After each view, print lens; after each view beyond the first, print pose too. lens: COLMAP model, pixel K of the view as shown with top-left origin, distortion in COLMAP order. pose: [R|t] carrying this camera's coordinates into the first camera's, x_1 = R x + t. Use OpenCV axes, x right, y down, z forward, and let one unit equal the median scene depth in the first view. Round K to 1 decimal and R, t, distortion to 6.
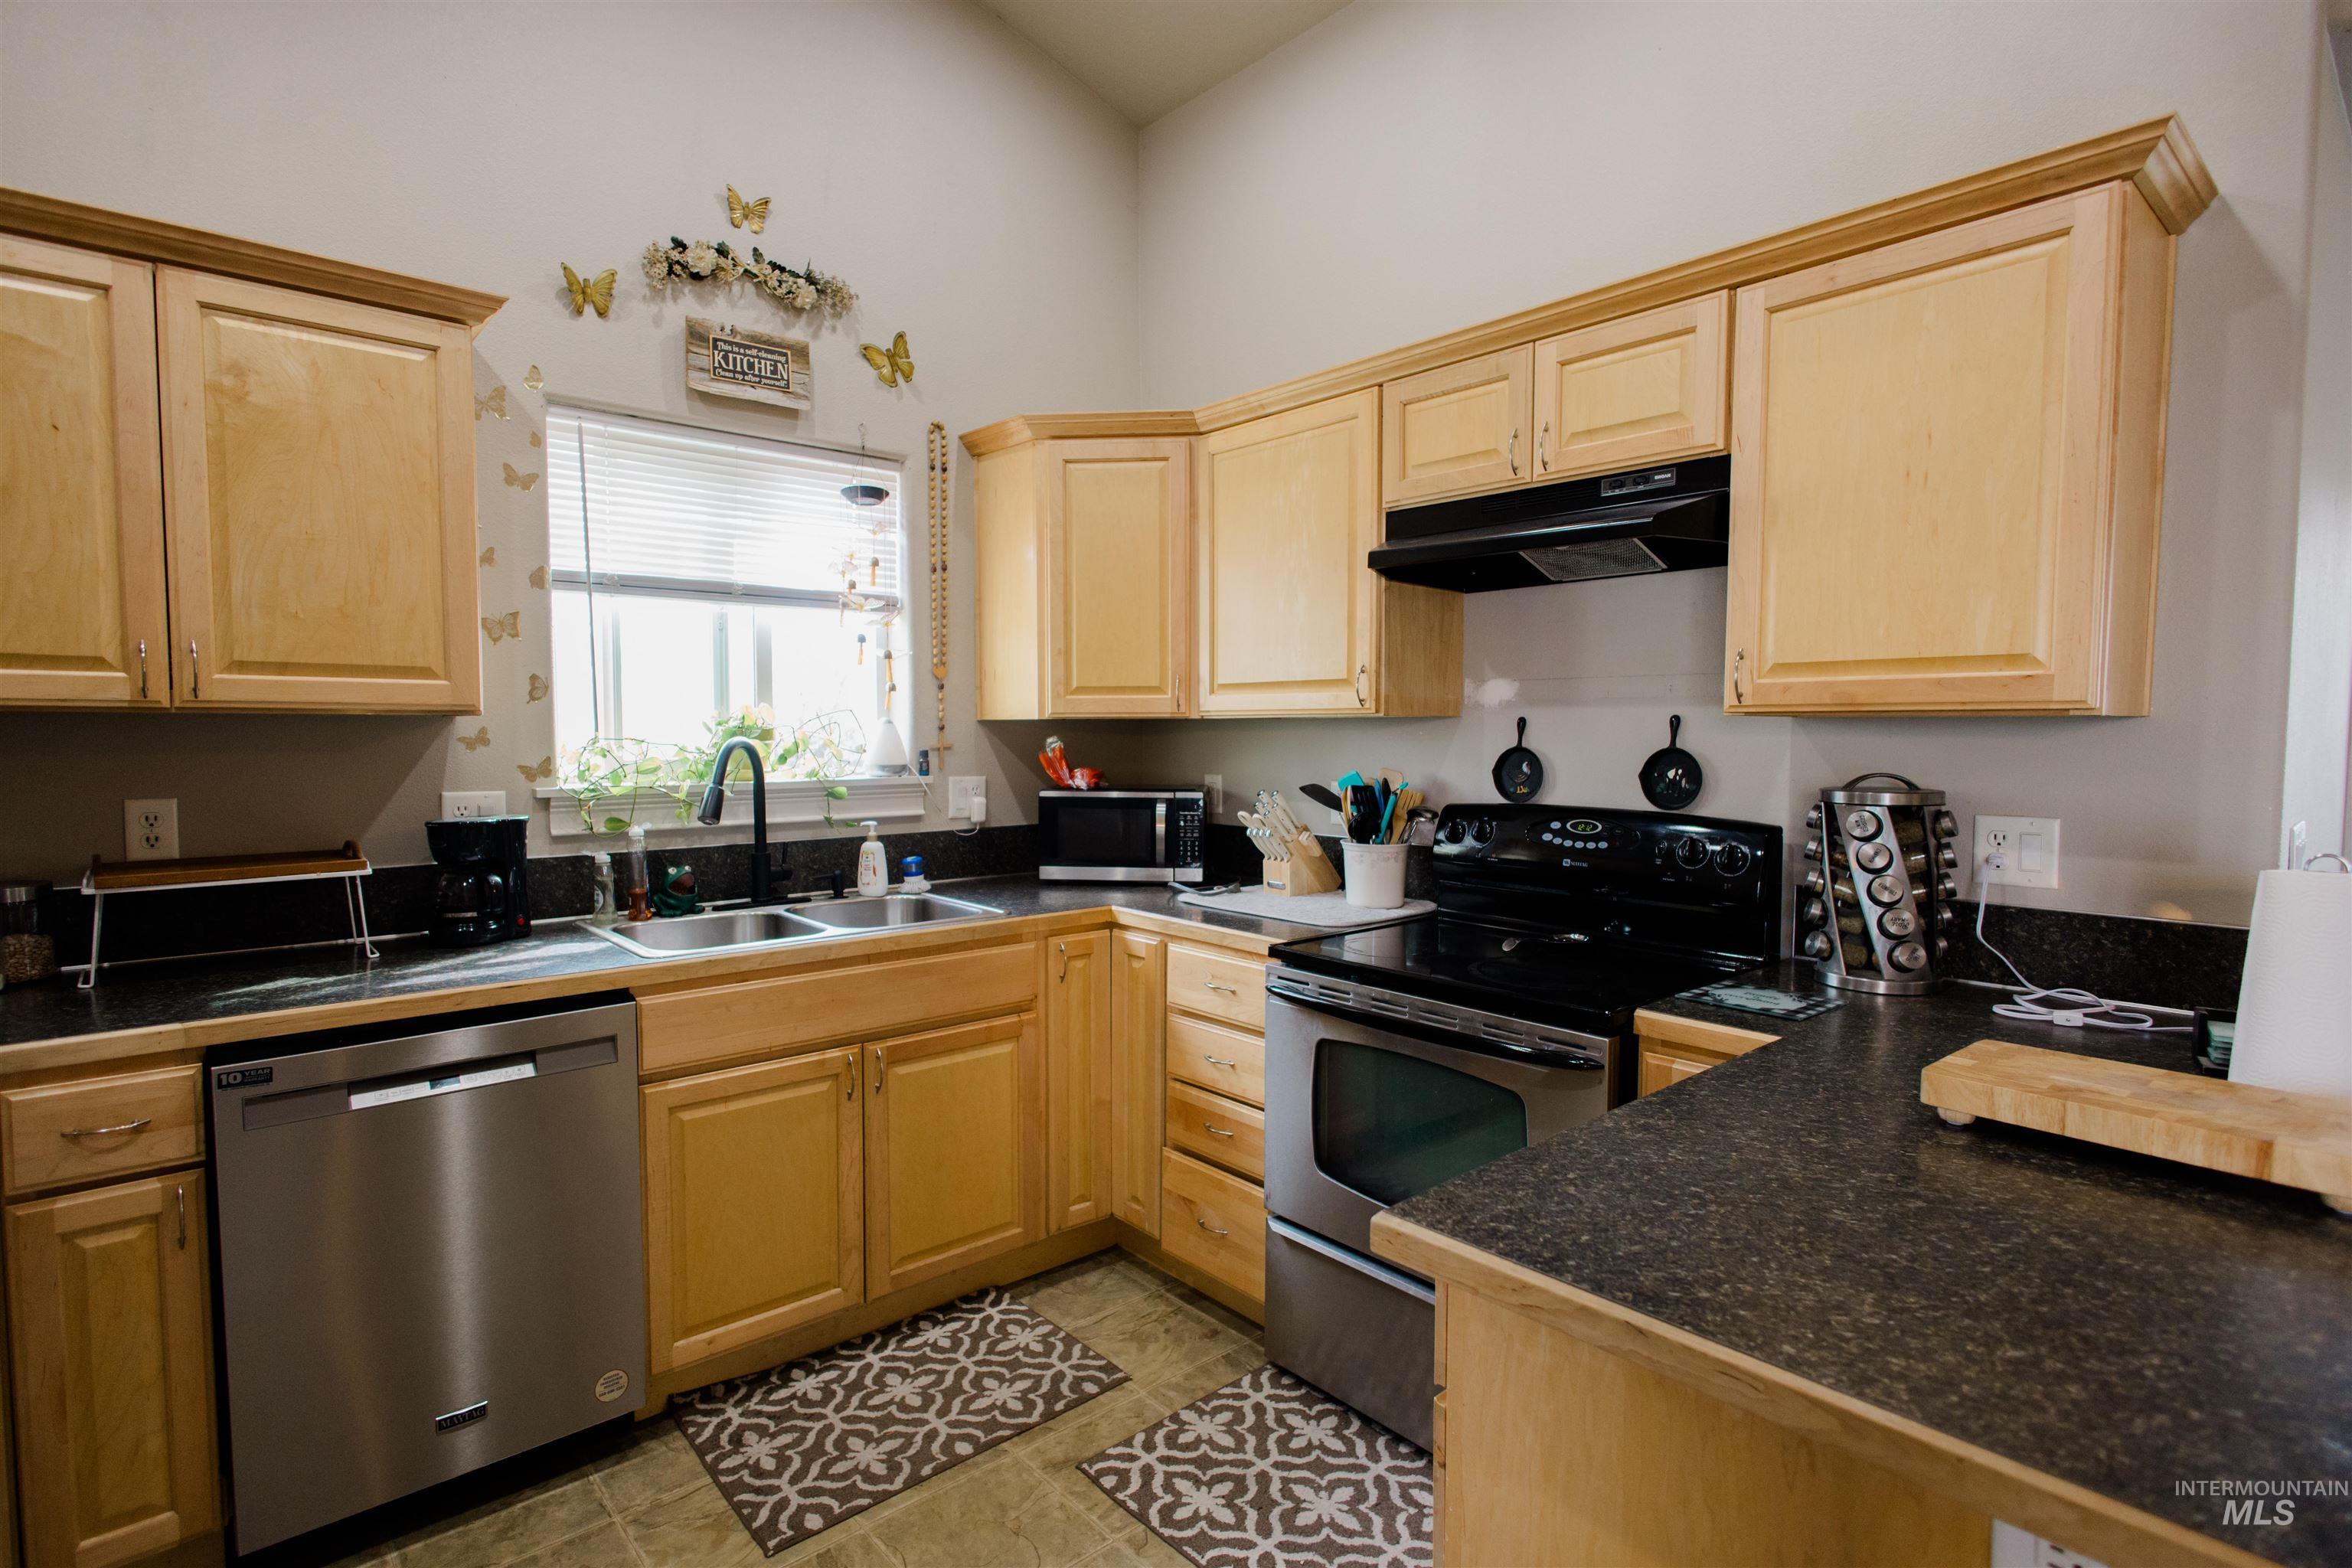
lens RADIAL K [[1137.9, 0, 1171.2], [0, 1137.9, 794.0], [0, 0, 1]] dist [0.001292, -0.001060]
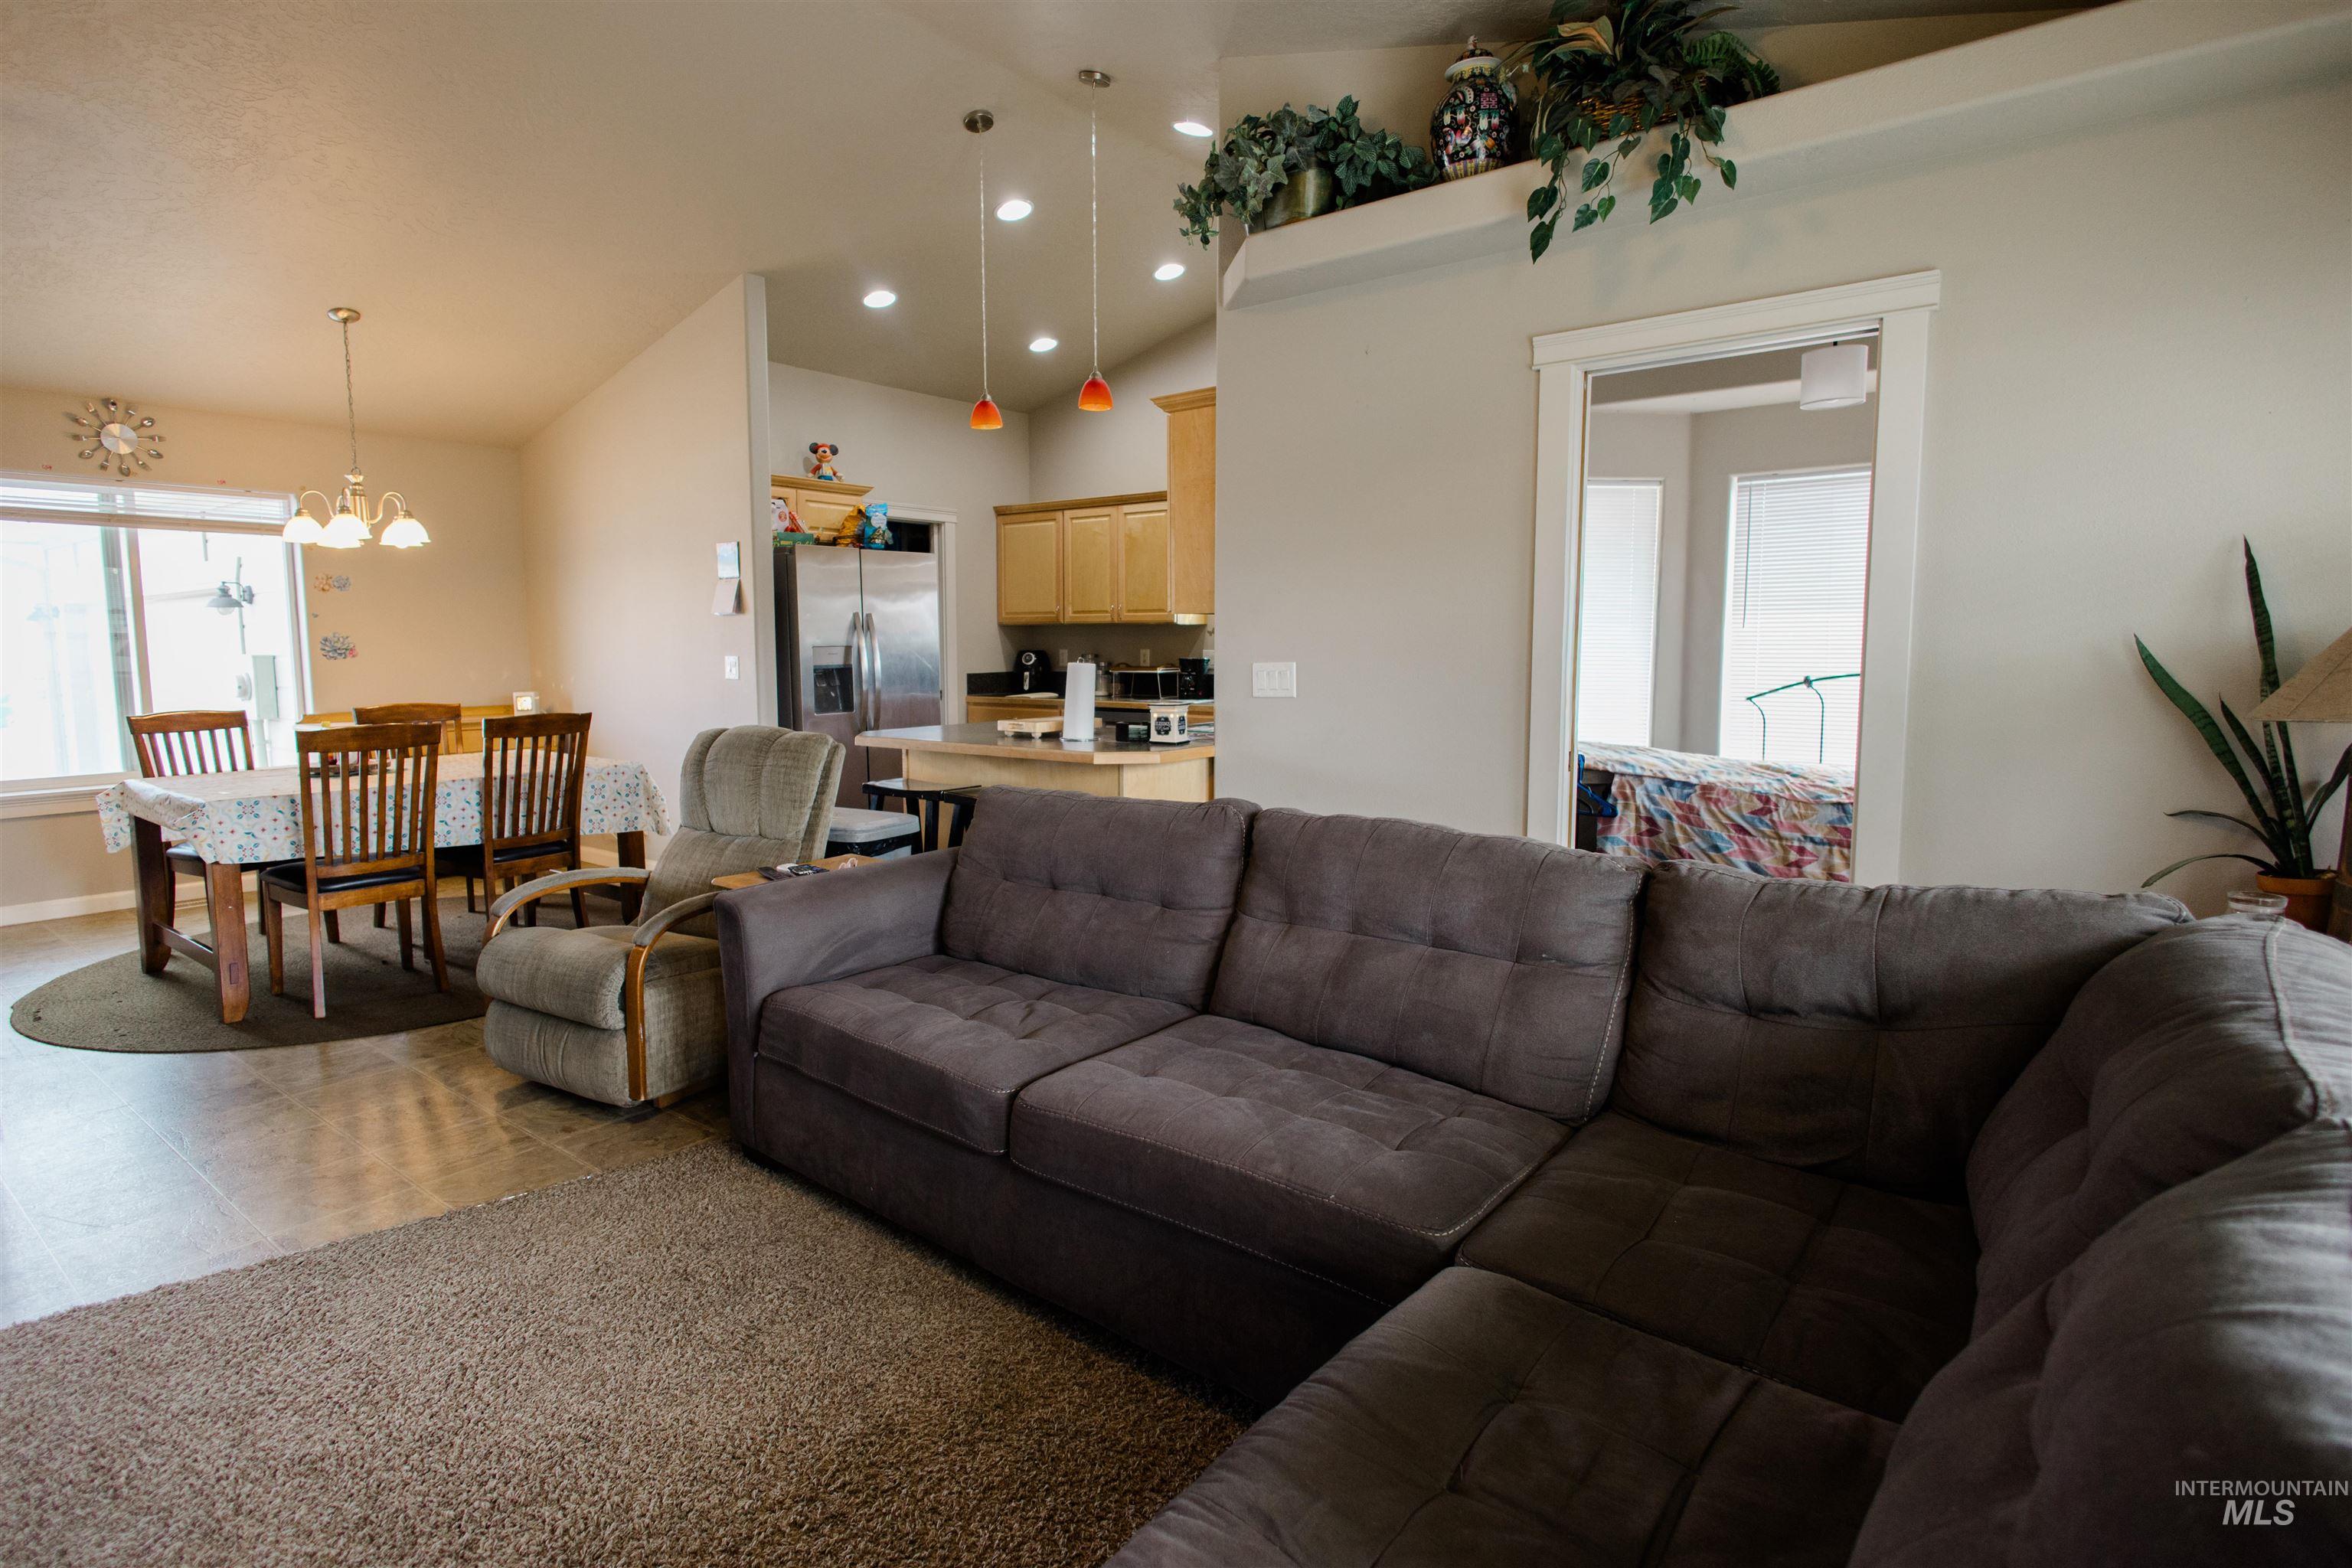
lens RADIAL K [[1171.7, 0, 1154.6], [0, 1171.7, 755.1], [0, 0, 1]] dist [0.005827, -0.001876]
pose [[0.193870, 0.093873, -0.976526, 2.247157], [-0.052647, 0.994972, 0.085195, 0.016974], [0.979613, 0.034894, 0.197838, 0.278305]]
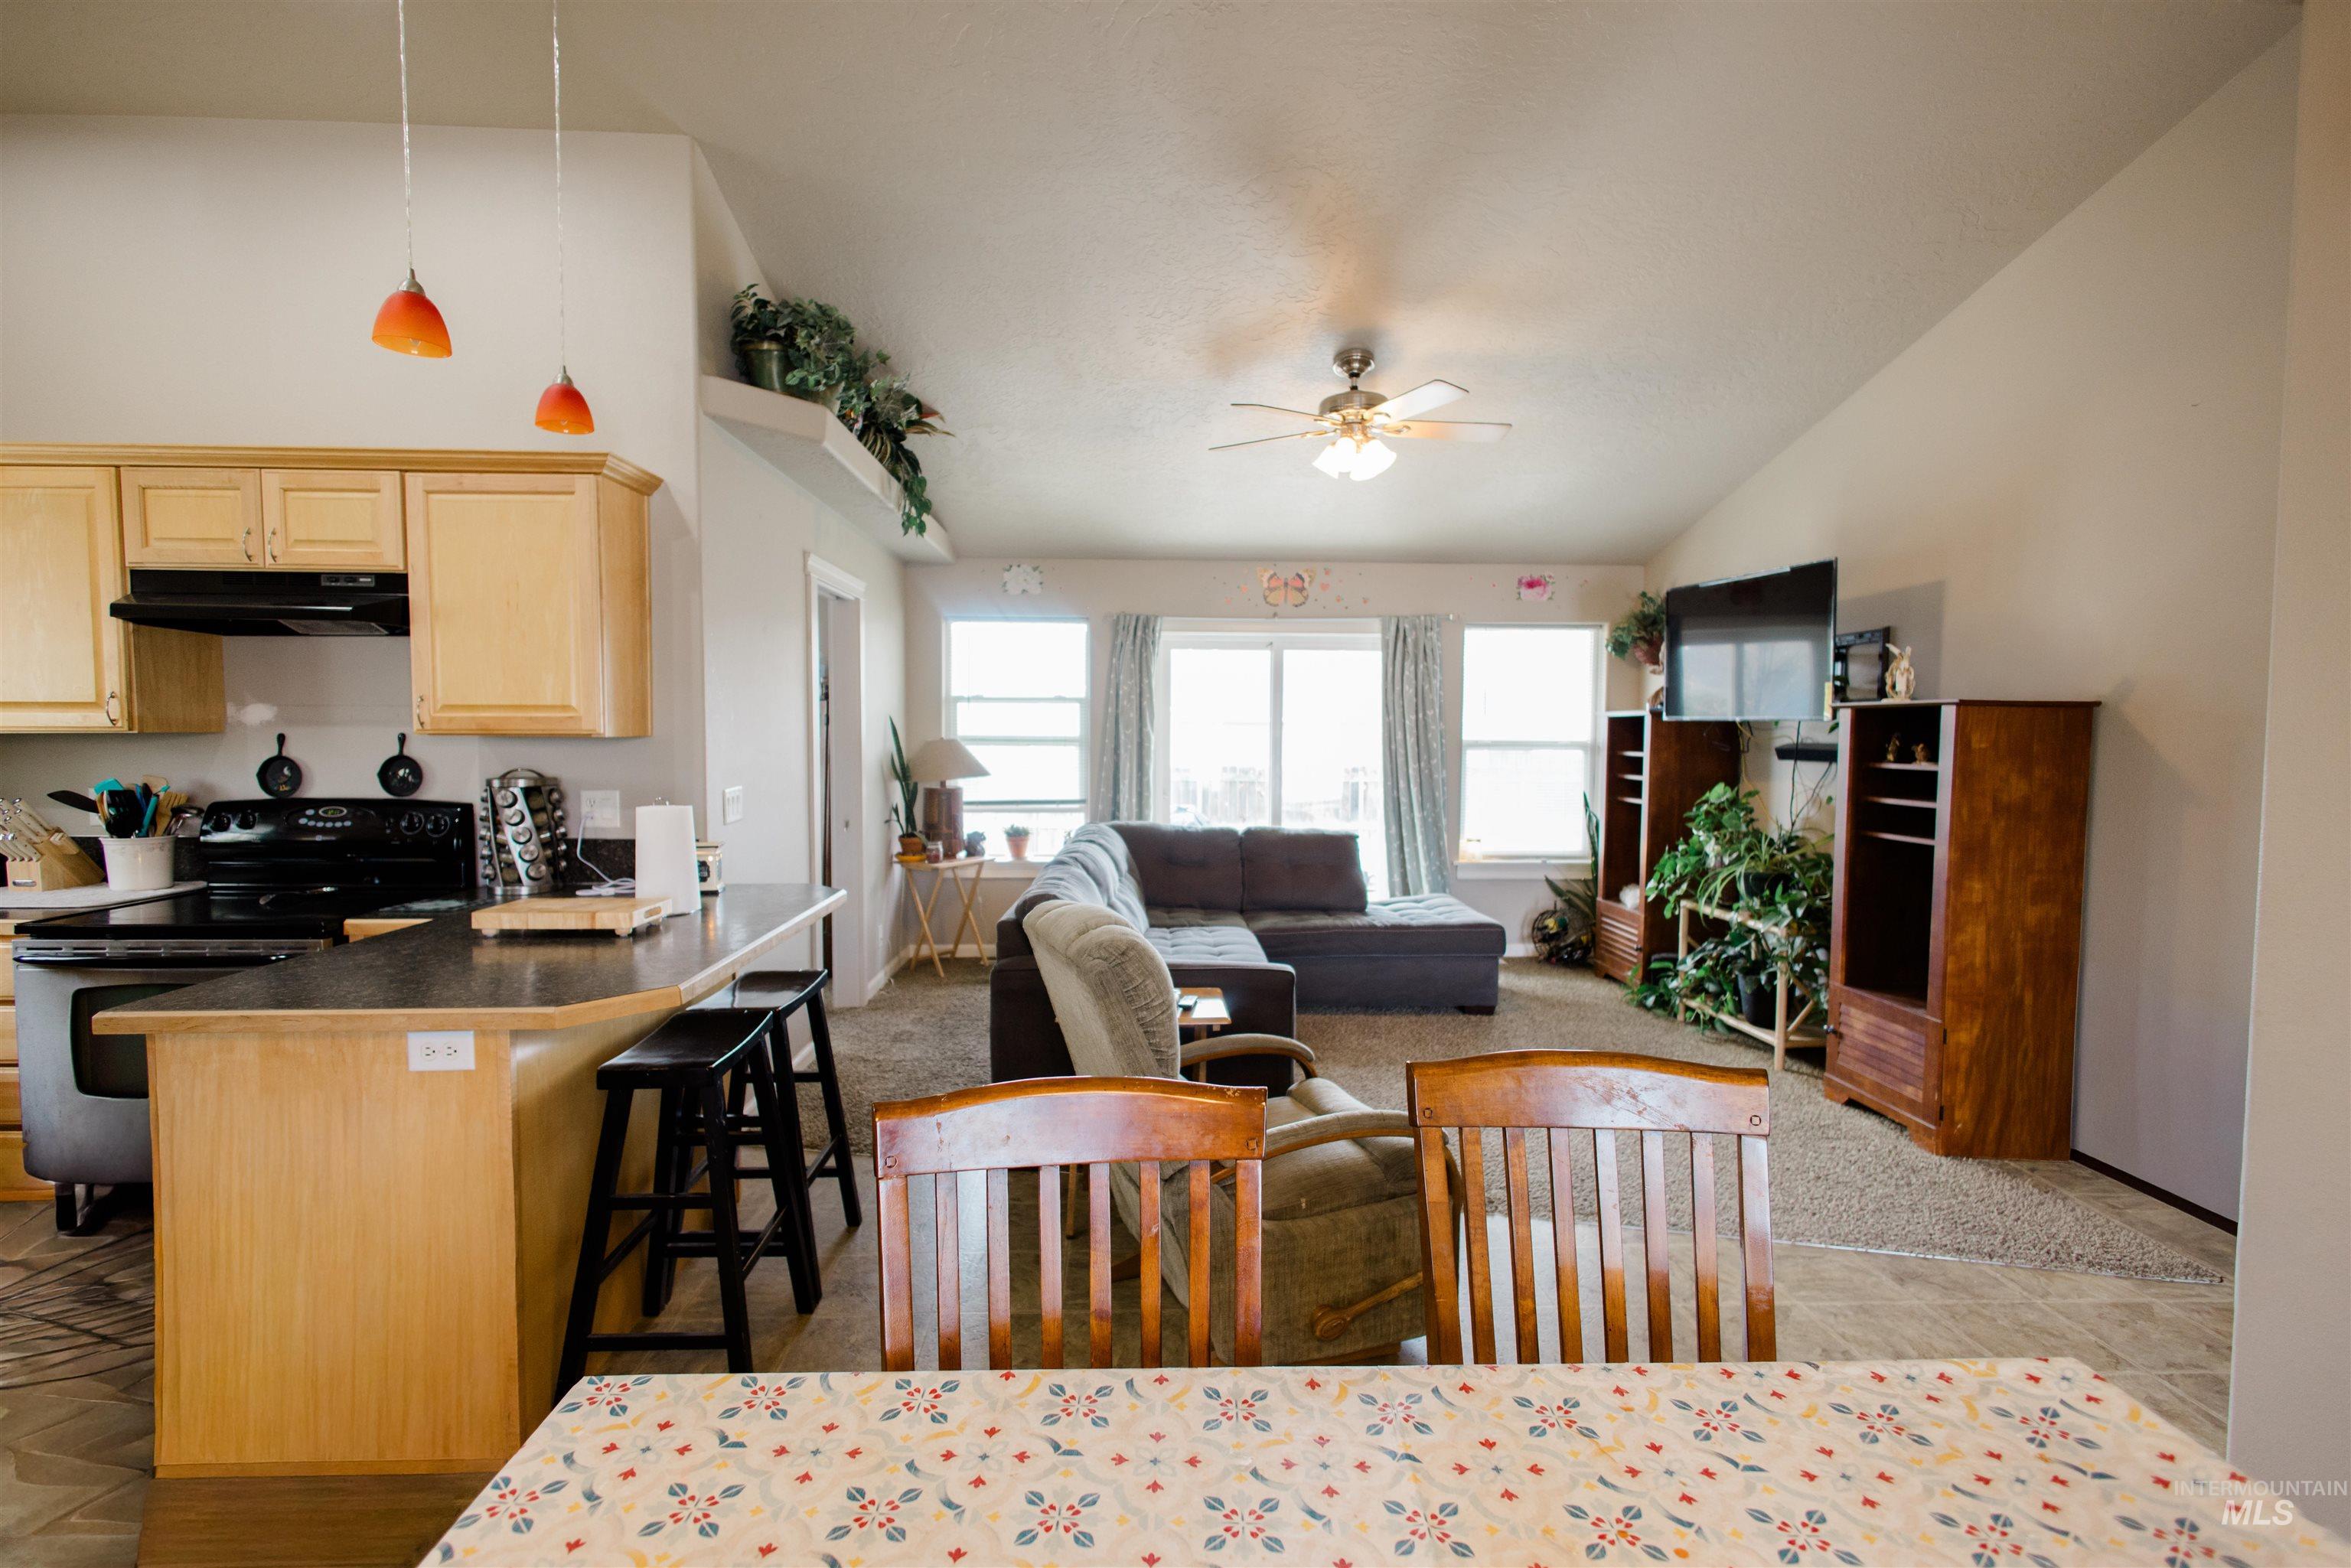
lens RADIAL K [[1094.1, 0, 1176.3], [0, 1094.1, 784.6], [0, 0, 1]] dist [0.009075, -0.005403]
pose [[0.623823, -0.036788, 0.780700, -0.044245], [0.042505, 0.999010, 0.013111, 0.020787], [-0.780409, 0.025004, 0.624769, -0.637201]]
